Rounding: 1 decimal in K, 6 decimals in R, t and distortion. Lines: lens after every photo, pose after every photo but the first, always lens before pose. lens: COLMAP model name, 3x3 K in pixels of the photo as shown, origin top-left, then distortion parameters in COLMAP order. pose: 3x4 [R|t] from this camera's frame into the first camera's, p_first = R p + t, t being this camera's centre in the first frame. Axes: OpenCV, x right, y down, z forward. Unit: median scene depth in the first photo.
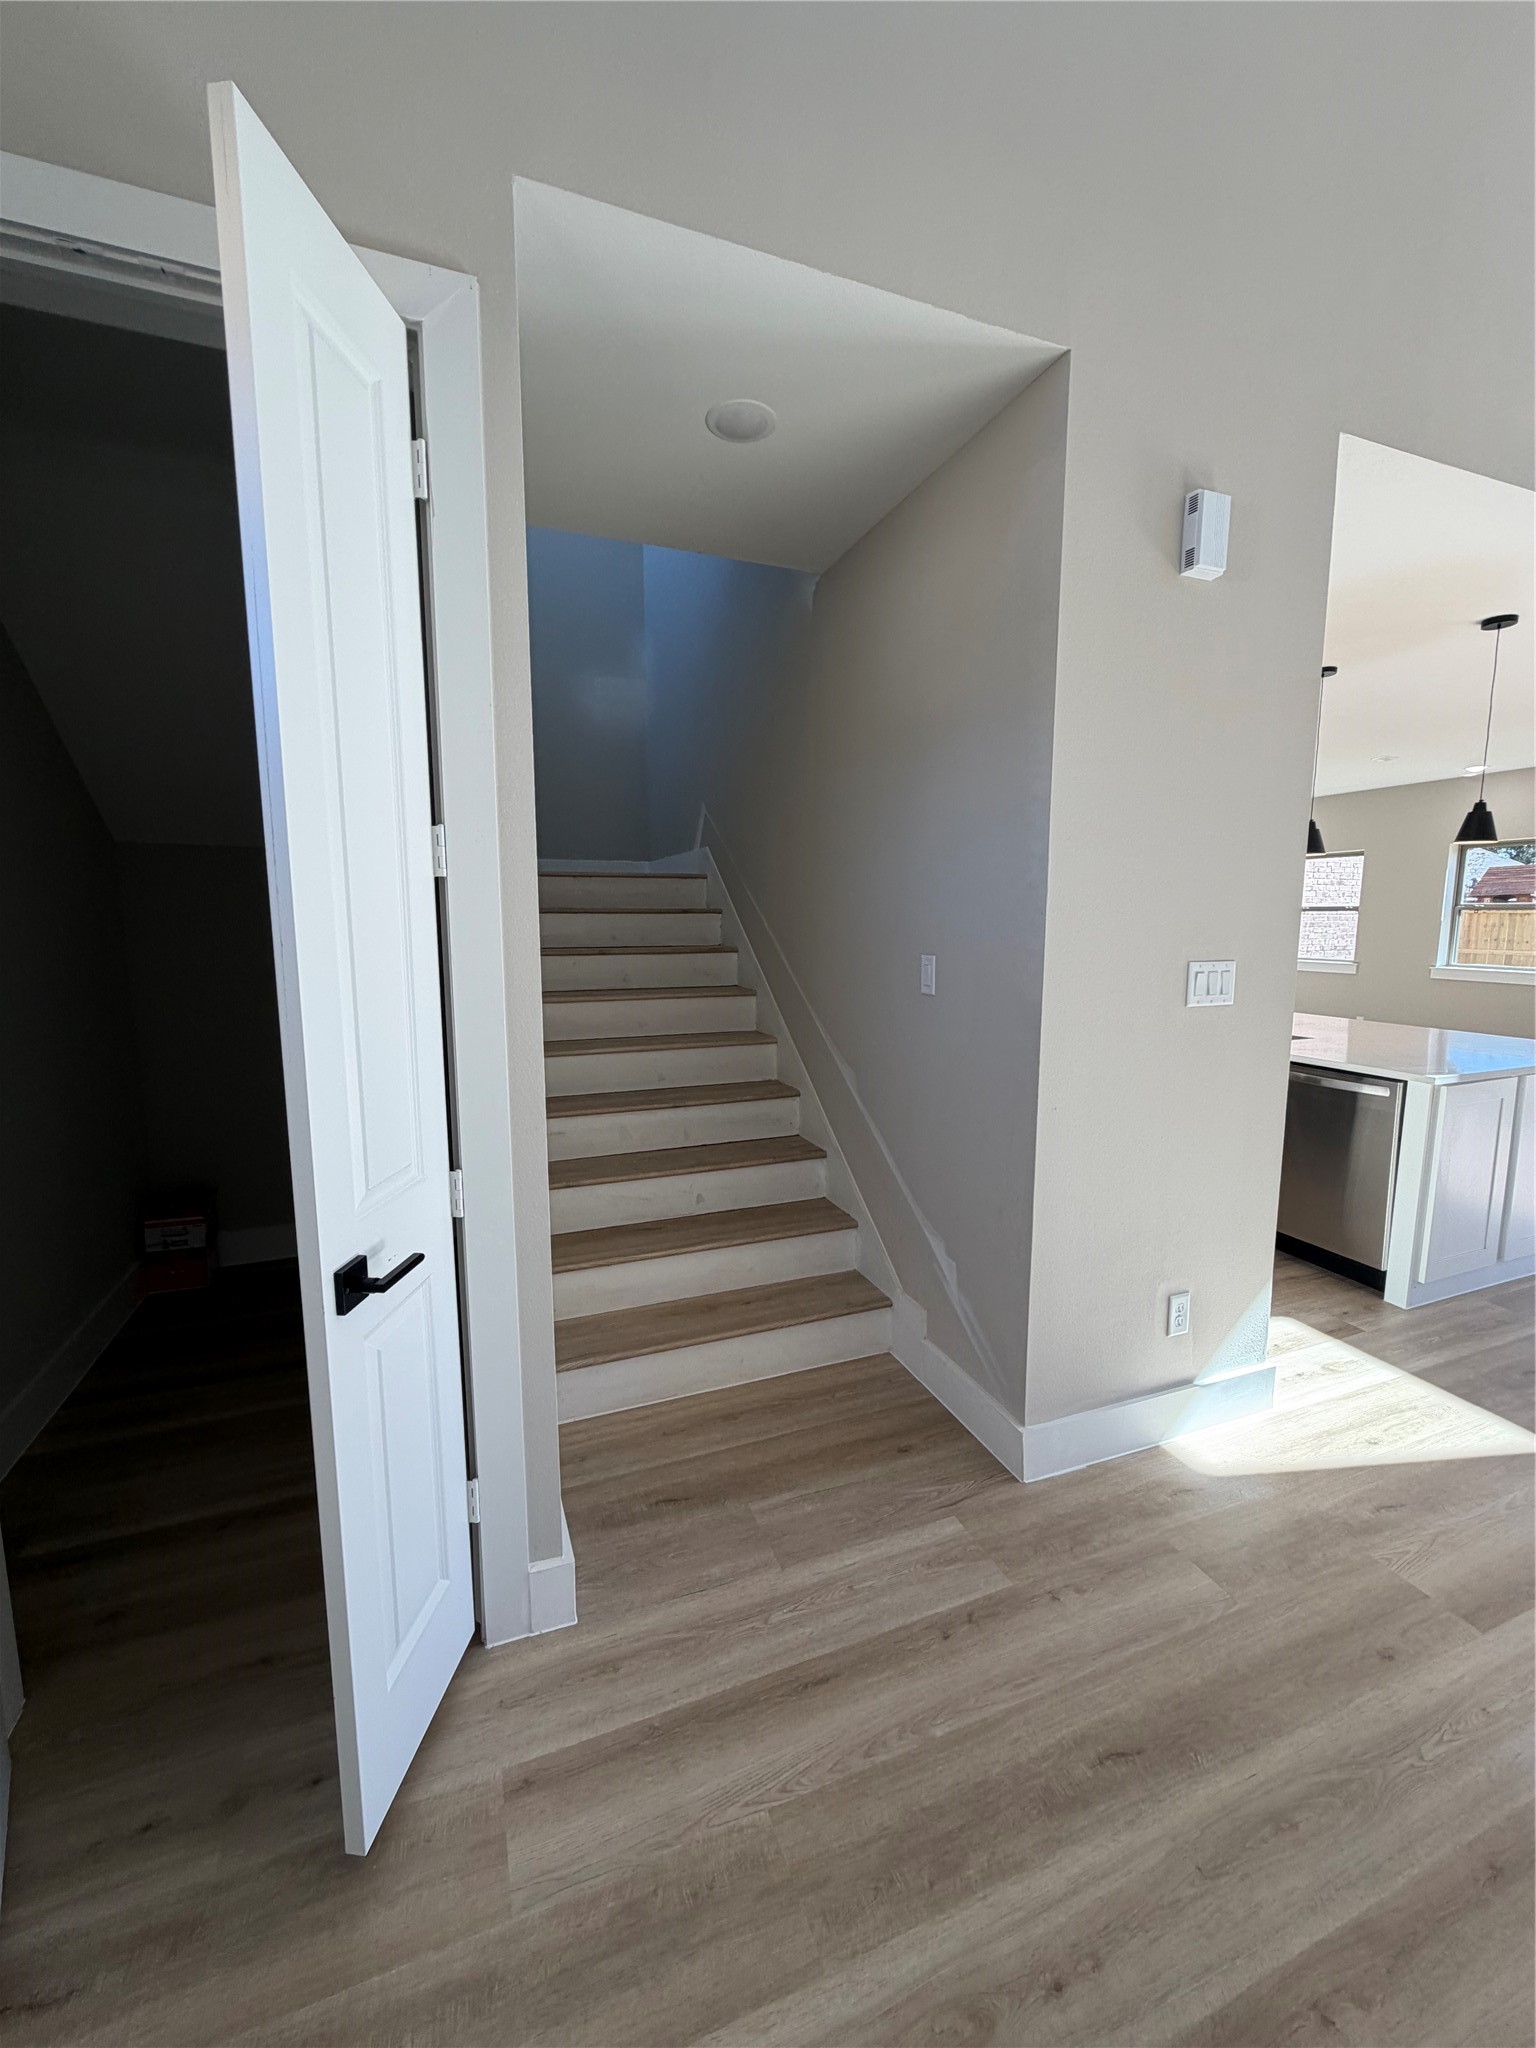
lens RADIAL K [[814.5, 0, 776.9], [0, 814.5, 1030.0], [0, 0, 1]] dist [-0.000597, 0.000293]
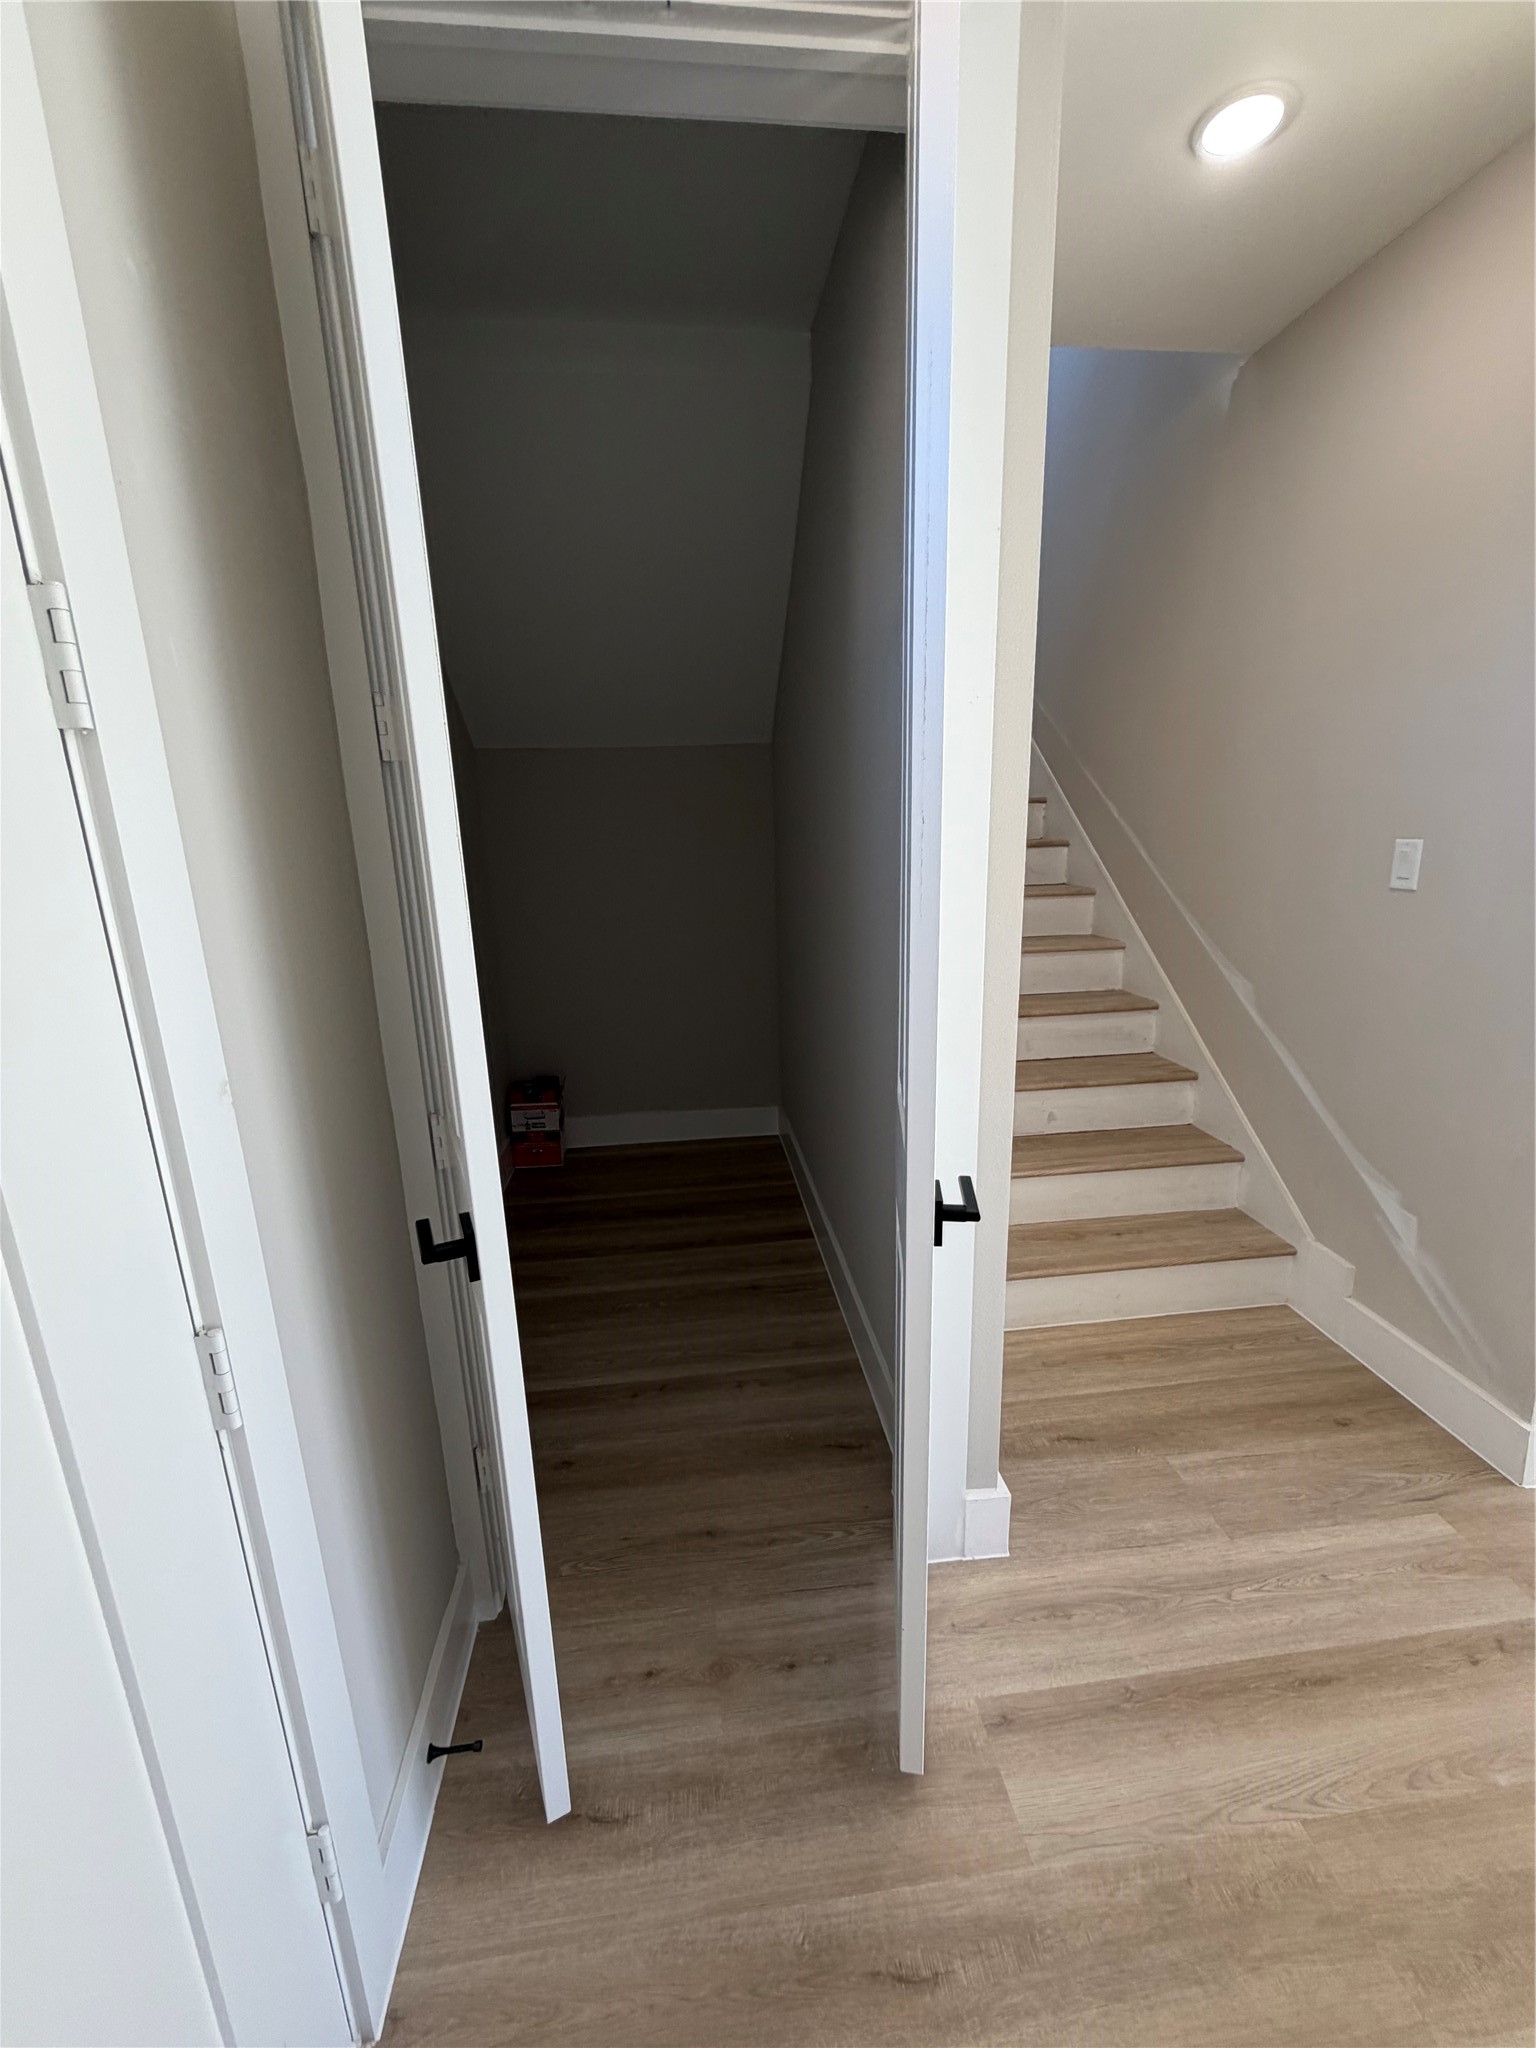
lens RADIAL K [[814.5, 0, 770.6], [0, 814.5, 1031.4], [0, 0, 1]] dist [-0.000597, 0.000293]
pose [[0.966681, 0.039205, -0.252963, -0.280345], [-0.010000, 0.993231, 0.115721, 0.013145], [0.255788, -0.109335, 0.960530, 0.078492]]
